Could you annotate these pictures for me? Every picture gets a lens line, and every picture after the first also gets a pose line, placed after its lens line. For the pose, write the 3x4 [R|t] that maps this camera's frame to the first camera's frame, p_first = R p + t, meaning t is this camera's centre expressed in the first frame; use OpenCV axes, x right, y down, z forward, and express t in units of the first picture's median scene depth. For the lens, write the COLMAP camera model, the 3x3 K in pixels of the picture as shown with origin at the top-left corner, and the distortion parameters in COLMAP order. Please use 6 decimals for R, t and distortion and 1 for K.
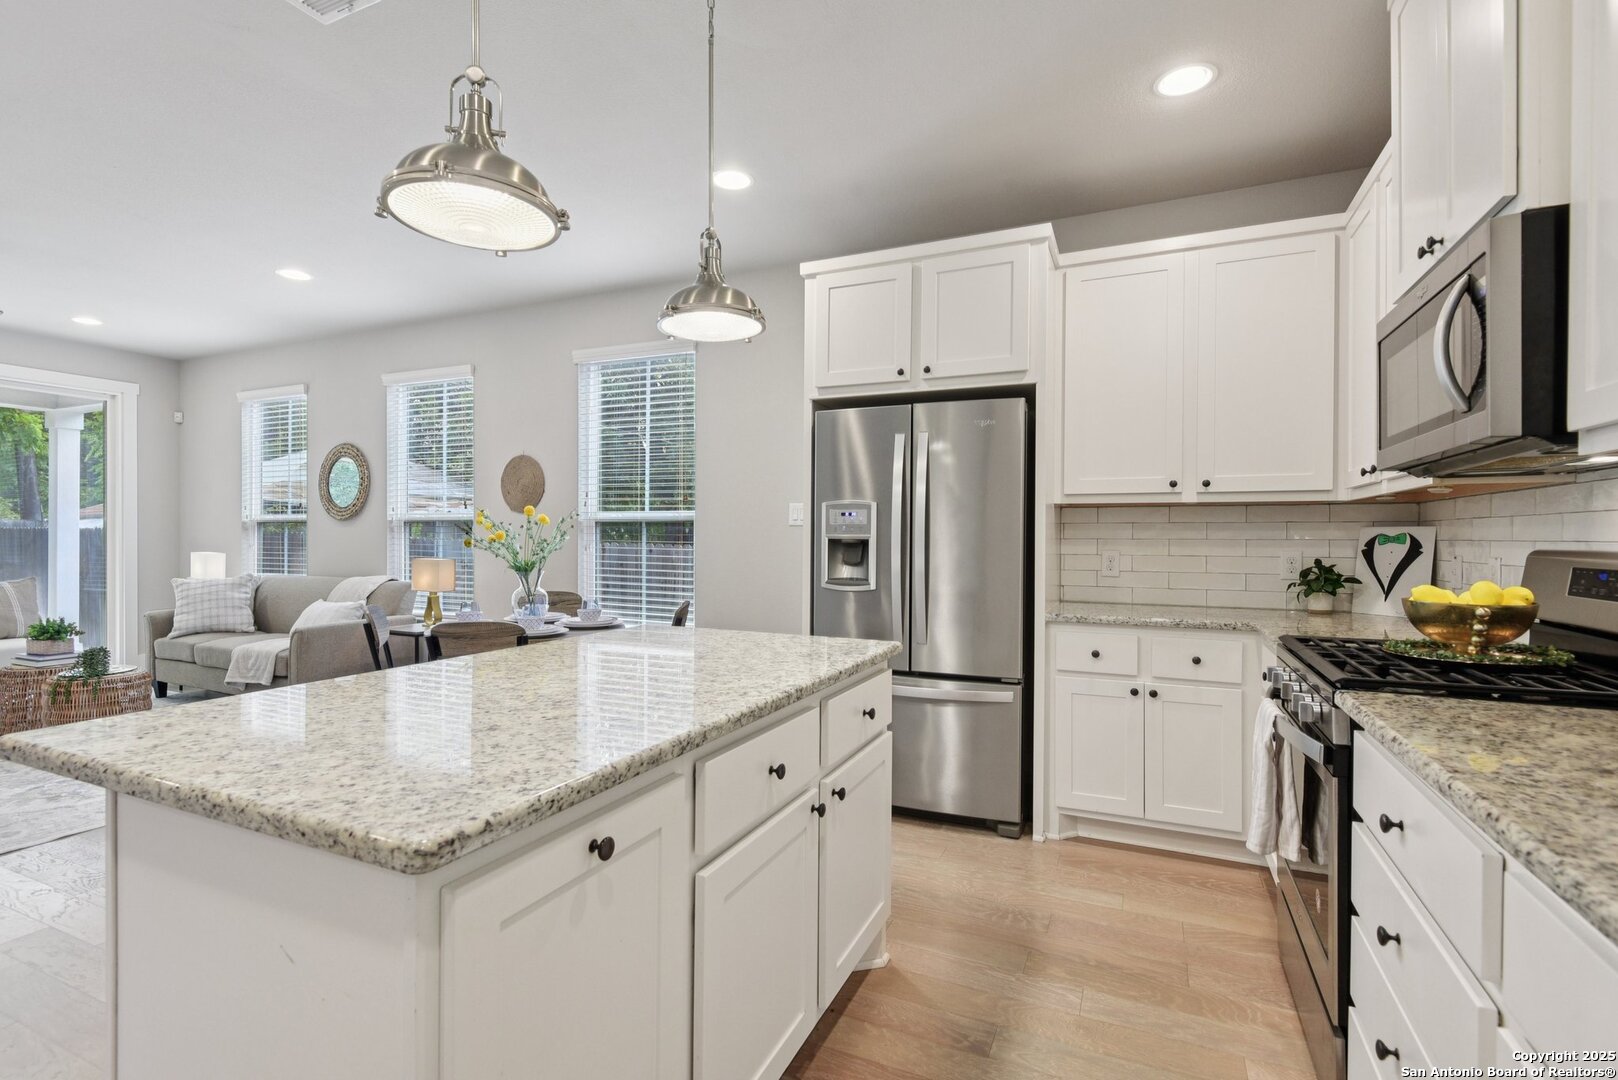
lens RADIAL K [[749.5, 0, 803.8], [0, 749.5, 538.4], [0, 0, 1]] dist [0.001474, -0.000966]
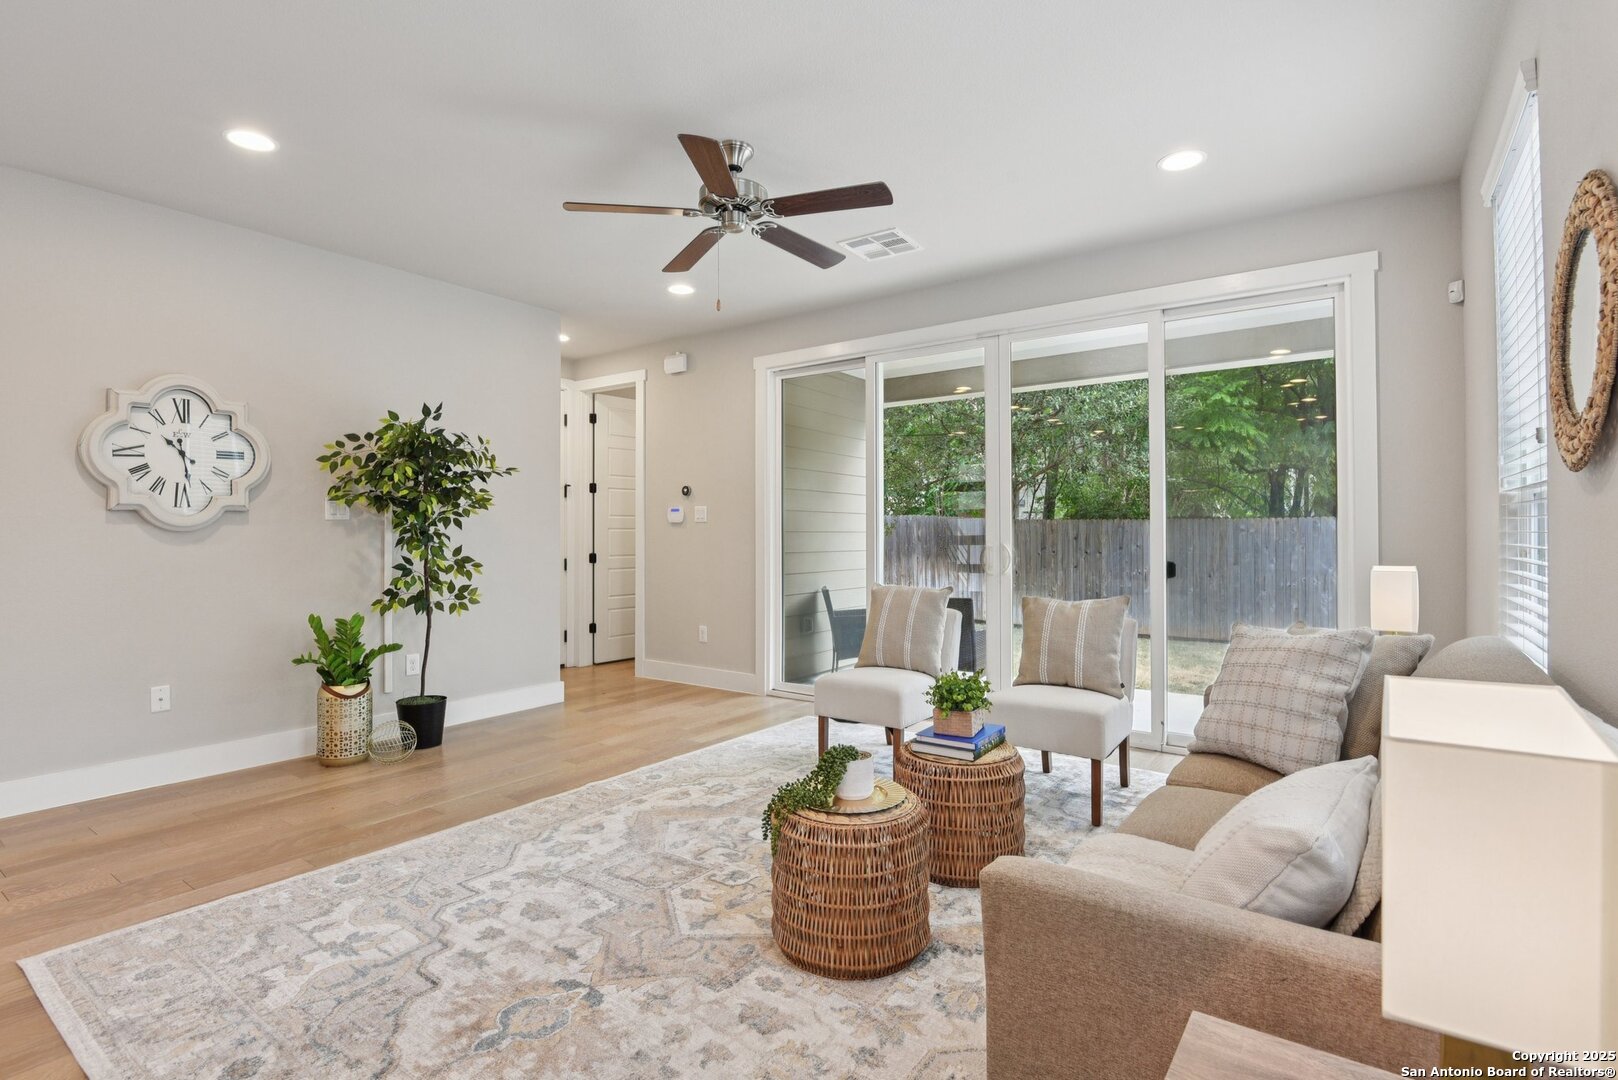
lens RADIAL K [[777.2, 0, 808.5], [0, 777.2, 526.7], [0, 0, 1]] dist [-0.014331, -0.007929]
pose [[-0.185006, -0.008099, -0.982704, -0.551482], [-0.001043, 0.999967, -0.008045, -0.002525], [0.982737, -0.000463, -0.185008, 1.435416]]
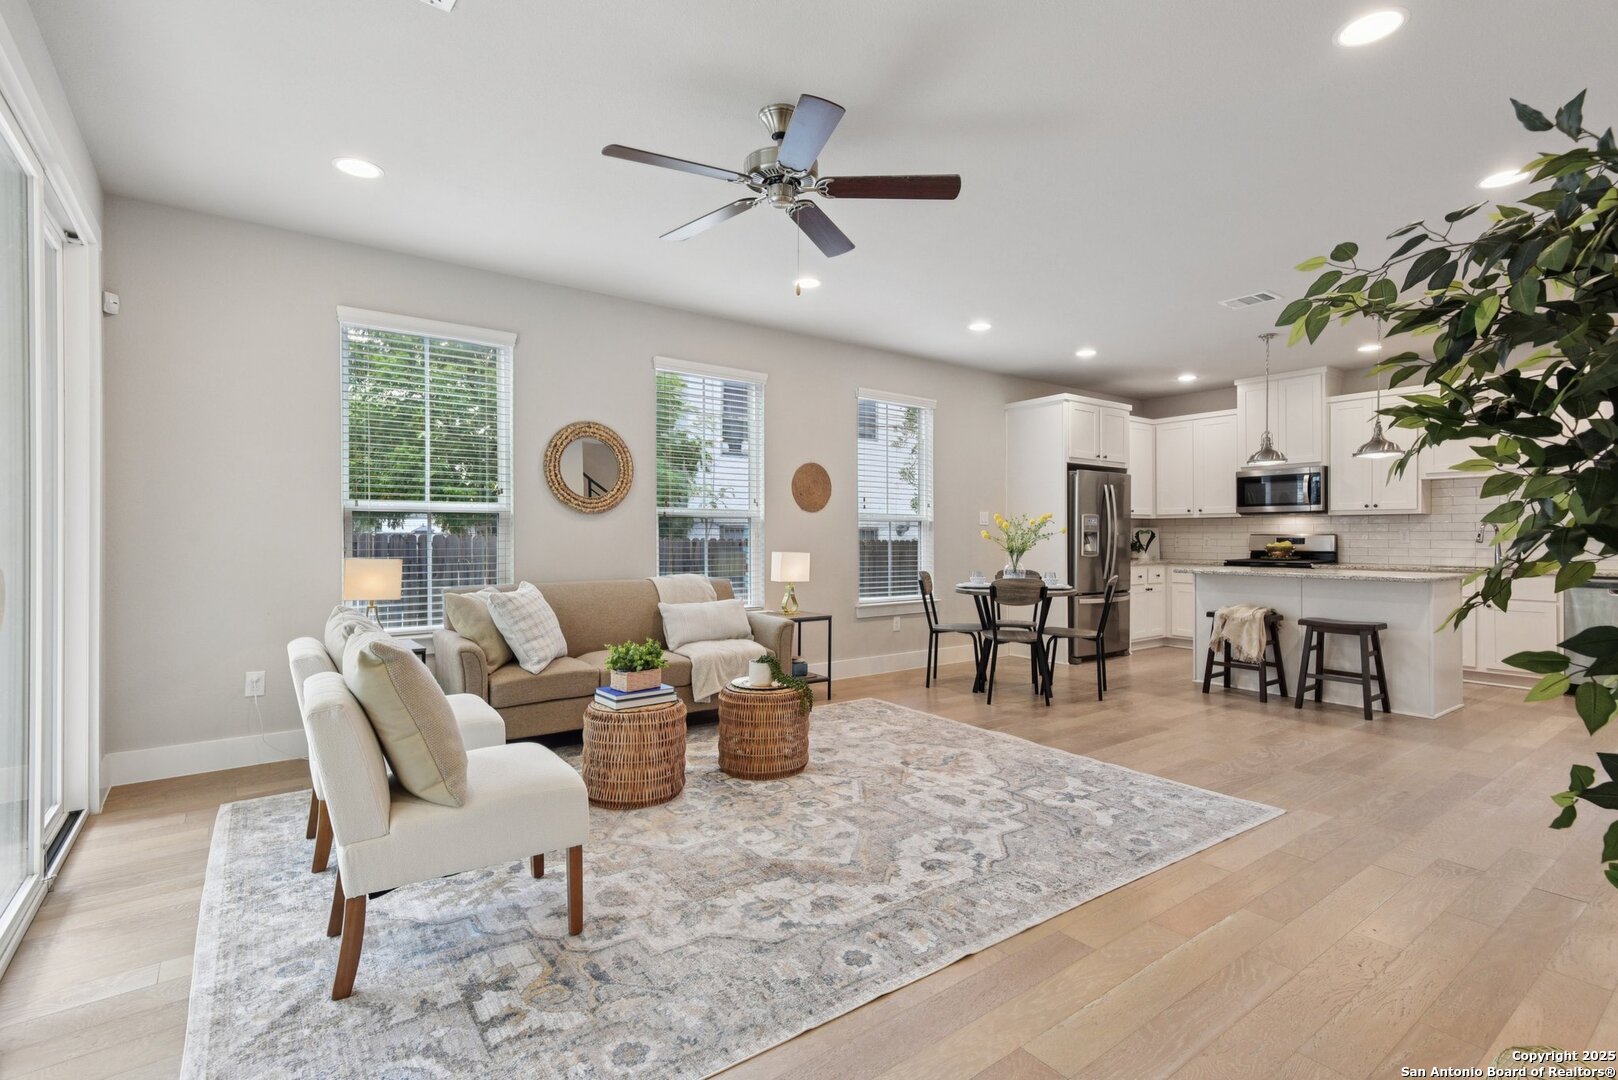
lens RADIAL K [[759.2, 0, 810.6], [0, 759.2, 532.6], [0, 0, 1]] dist [0.022271, -0.006722]
pose [[0.477442, -0.002309, 0.878660, -2.290359], [0.004240, 0.999991, 0.000324, -0.002628], [-0.878653, 0.003571, 0.477447, 0.694944]]
